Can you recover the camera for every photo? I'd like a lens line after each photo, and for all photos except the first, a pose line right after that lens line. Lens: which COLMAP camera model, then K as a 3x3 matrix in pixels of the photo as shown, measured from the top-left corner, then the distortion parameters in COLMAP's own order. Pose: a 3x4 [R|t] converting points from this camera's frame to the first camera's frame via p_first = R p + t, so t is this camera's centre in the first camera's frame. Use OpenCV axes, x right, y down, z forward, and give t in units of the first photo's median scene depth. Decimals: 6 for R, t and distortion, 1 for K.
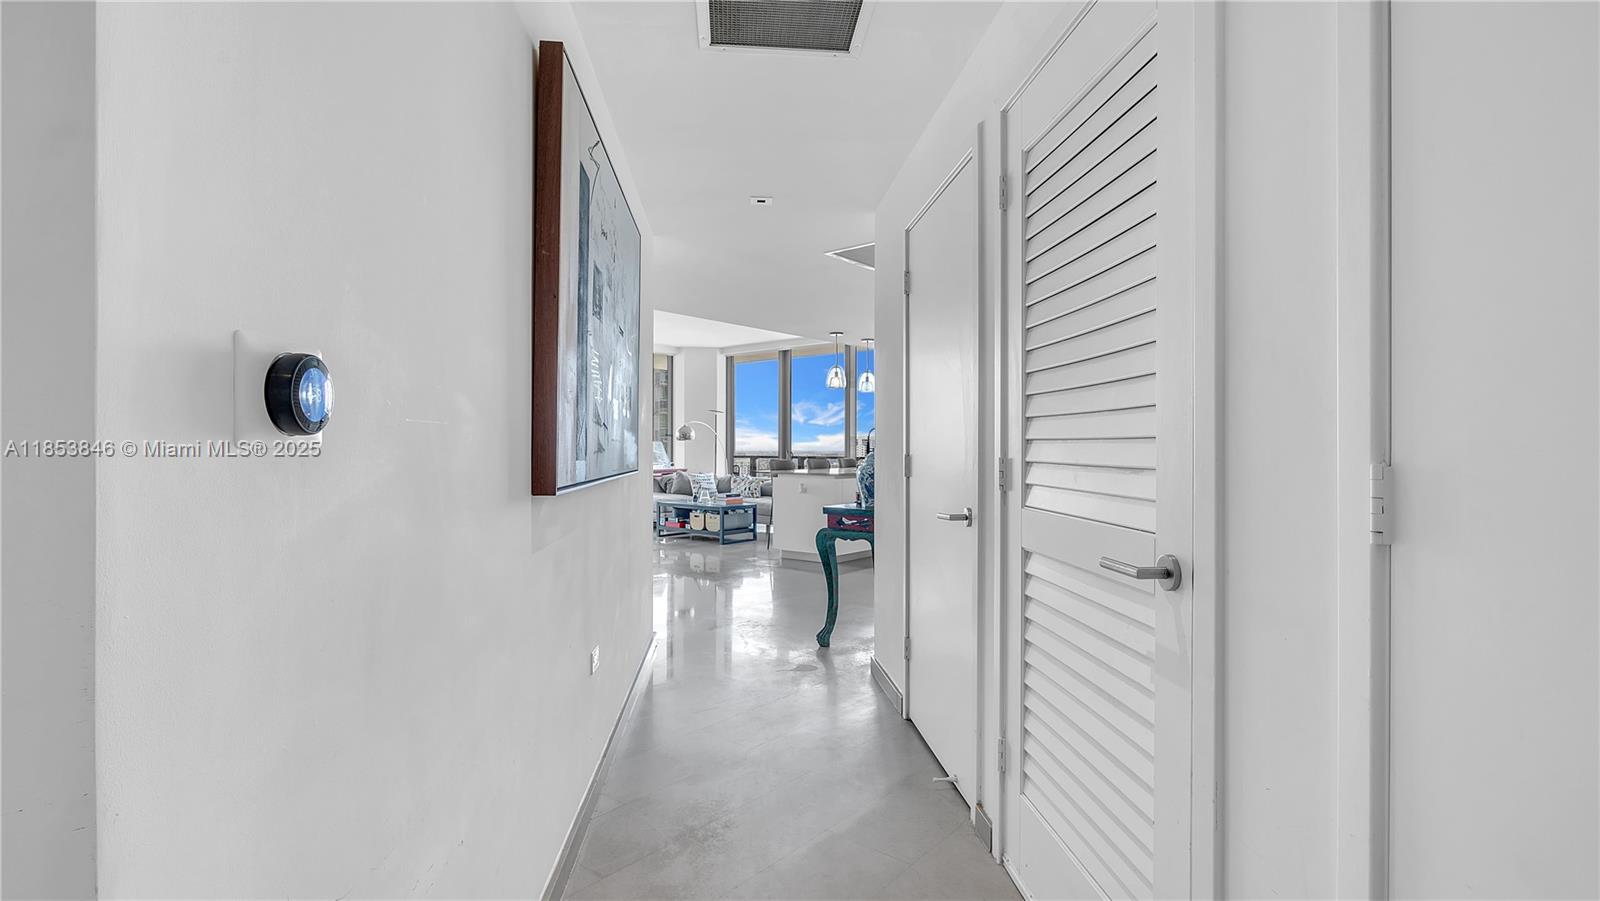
lens RADIAL K [[764.1, 0, 808.6], [0, 764.1, 444.4], [0, 0, 1]] dist [-0.002889, 0.001210]
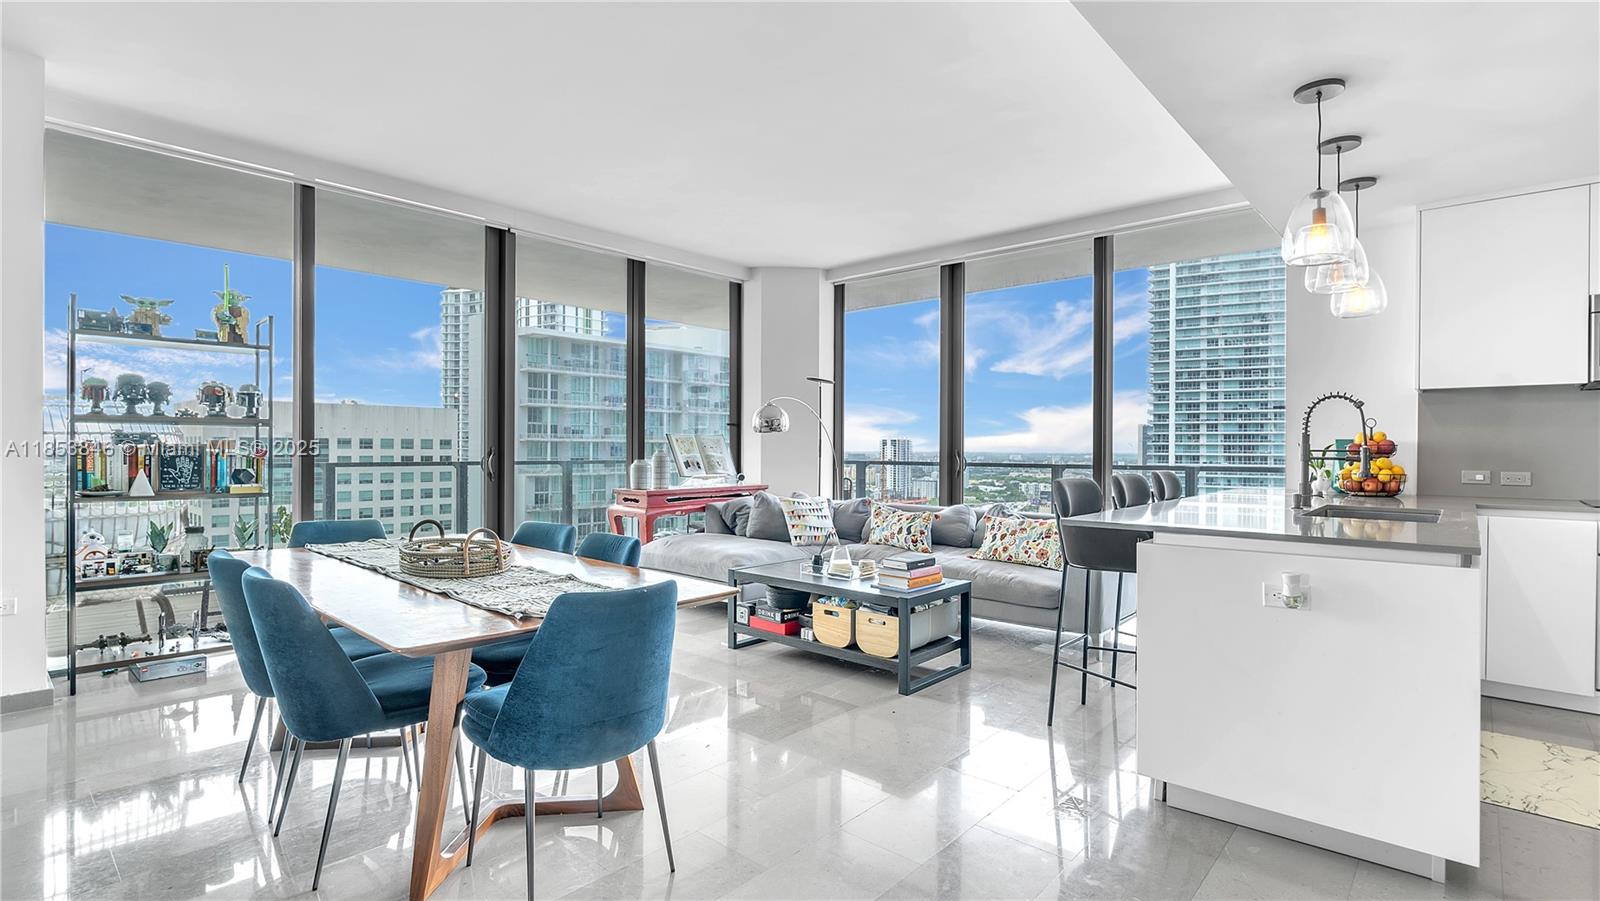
lens RADIAL K [[764.1, 0, 806.7], [0, 764.1, 436.4], [0, 0, 1]] dist [-0.002889, 0.001210]
pose [[0.999348, -0.003447, -0.035938, -0.120468], [0.003193, 0.999970, -0.007112, 0.000898], [0.035961, 0.006993, 0.999329, 0.488131]]
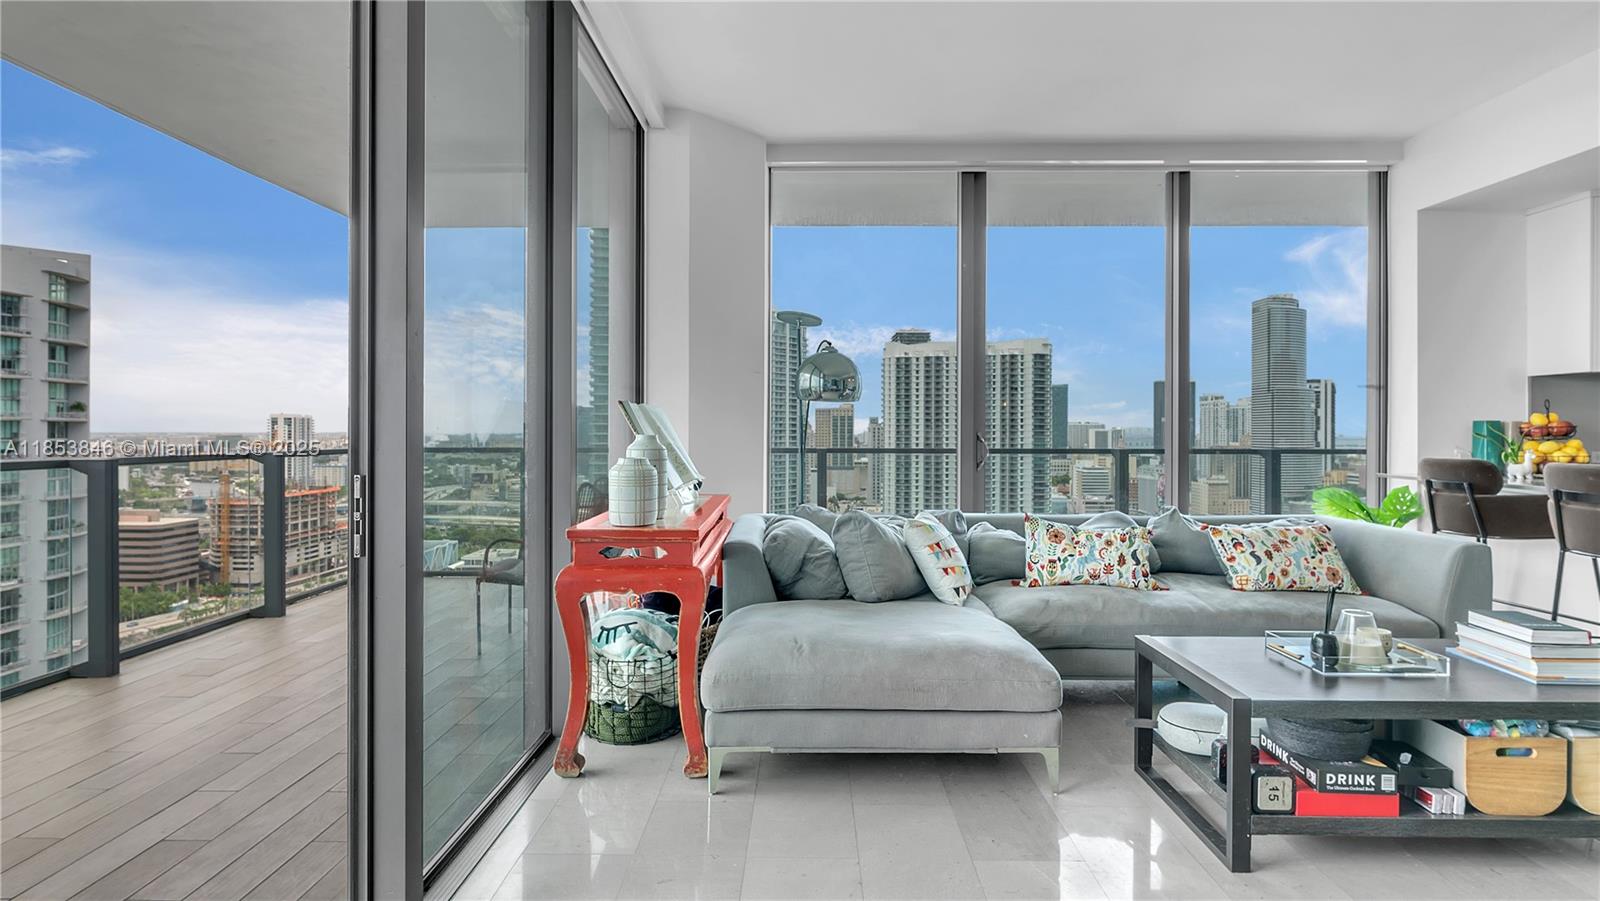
lens RADIAL K [[764.1, 0, 798.9], [0, 764.1, 436.6], [0, 0, 1]] dist [-0.002889, 0.001210]
pose [[0.771632, -0.009790, 0.635994, -0.350775], [-0.003288, 0.999807, 0.019380, 0.001844], [-0.636061, -0.017045, 0.771451, 0.788386]]
